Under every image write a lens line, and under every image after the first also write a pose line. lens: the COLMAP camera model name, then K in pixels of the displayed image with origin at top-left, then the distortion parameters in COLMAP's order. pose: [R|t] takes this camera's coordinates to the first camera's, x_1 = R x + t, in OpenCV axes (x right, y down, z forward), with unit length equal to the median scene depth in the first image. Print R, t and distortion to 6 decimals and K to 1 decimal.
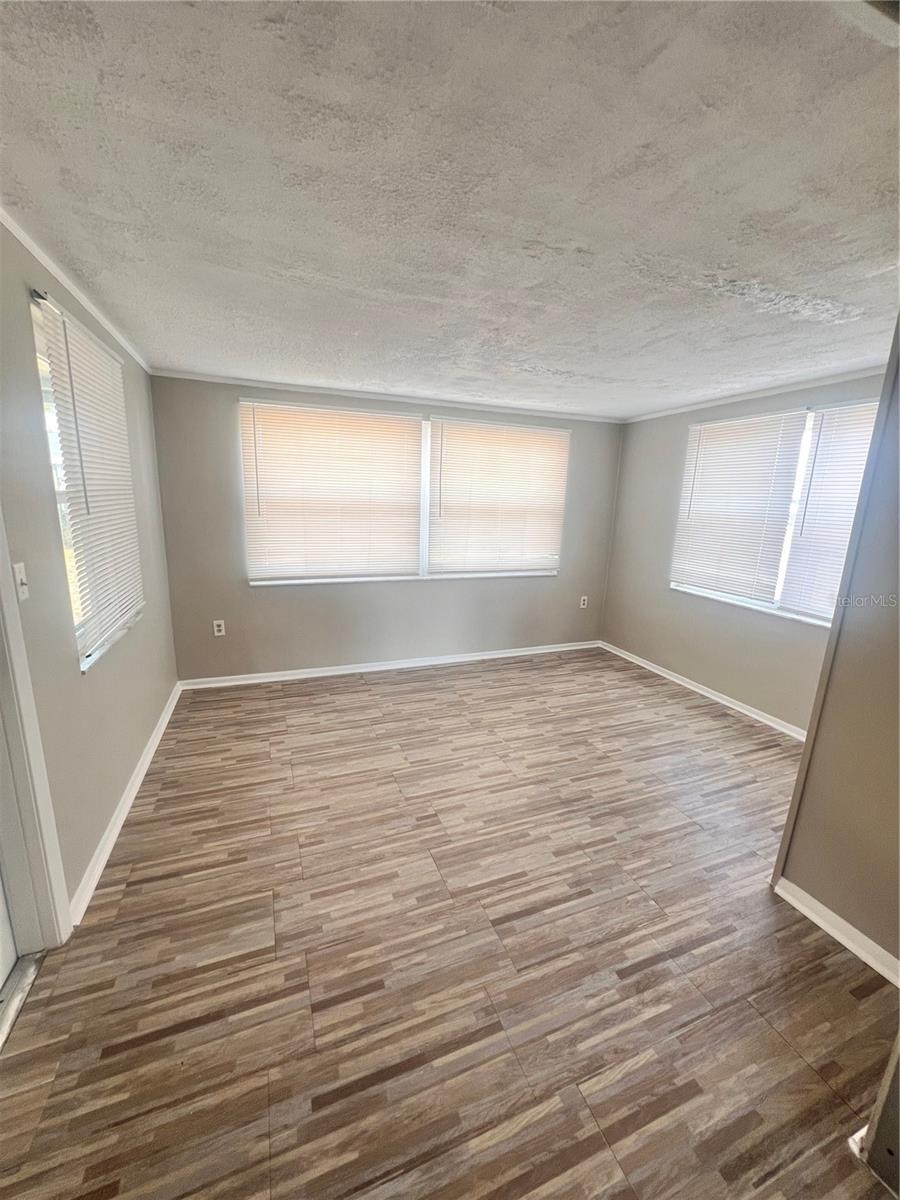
lens RADIAL K [[476.4, 0, 454.5], [0, 476.4, 599.9], [0, 0, 1]] dist [0.000404, 0.000082]
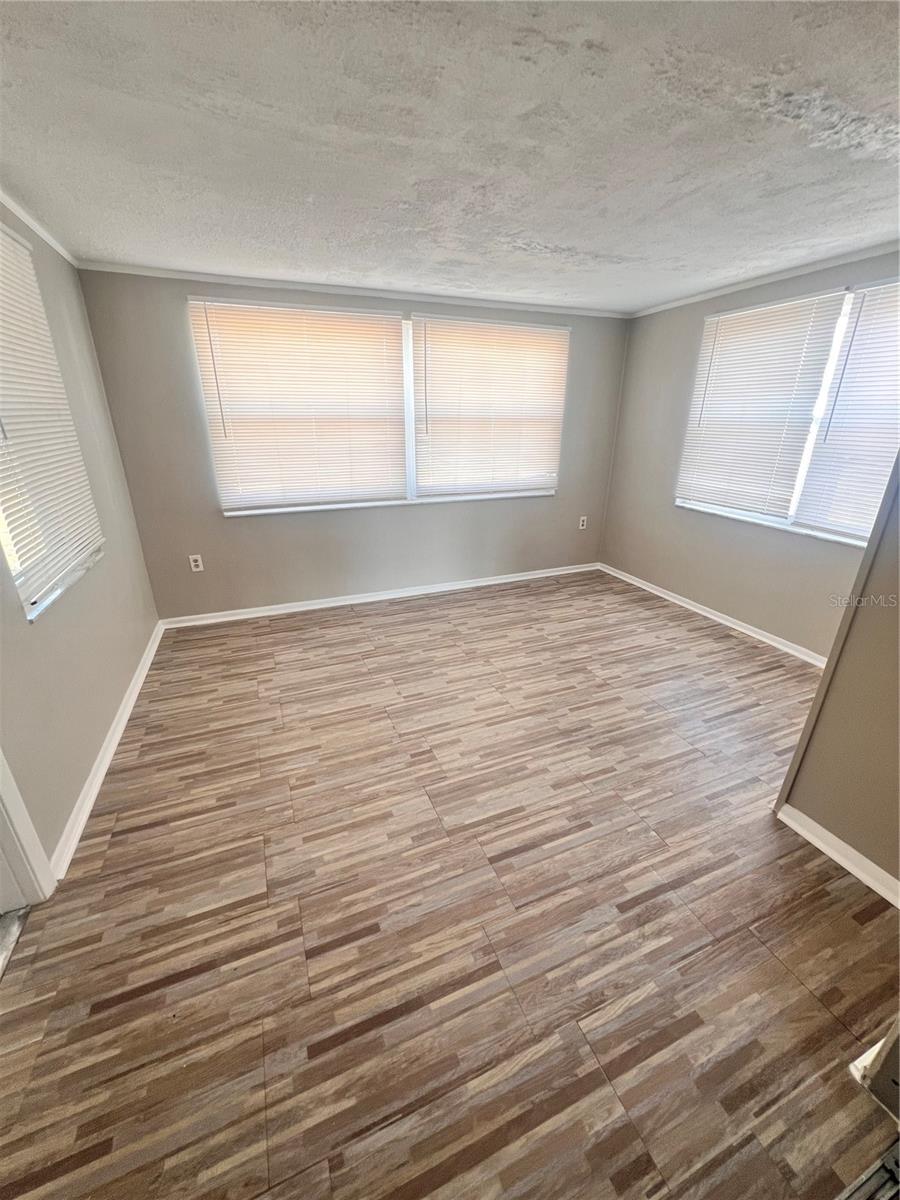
lens RADIAL K [[476.4, 0, 453.4], [0, 476.4, 598.2], [0, 0, 1]] dist [0.000404, 0.000082]
pose [[0.999506, -0.031362, 0.002232, 0.018611], [0.030638, 0.987450, 0.154935, -0.006132], [-0.007063, -0.154790, 0.987922, 0.113619]]
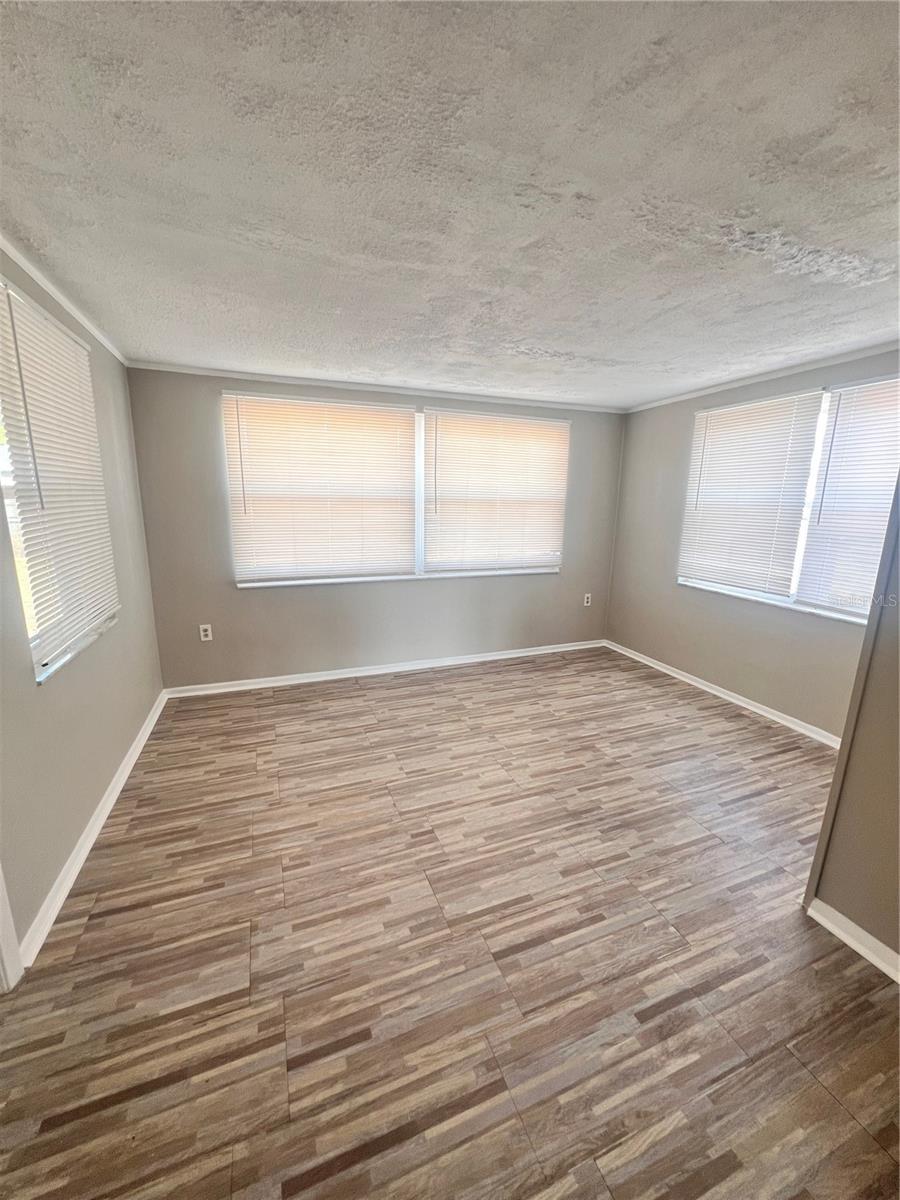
lens RADIAL K [[476.4, 0, 453.3], [0, 476.4, 599.7], [0, 0, 1]] dist [0.000404, 0.000082]
pose [[0.999835, -0.016902, -0.006626, 0.019091], [0.016874, 0.999849, -0.004183, 0.010684], [0.006696, 0.004071, 0.999969, 0.098360]]
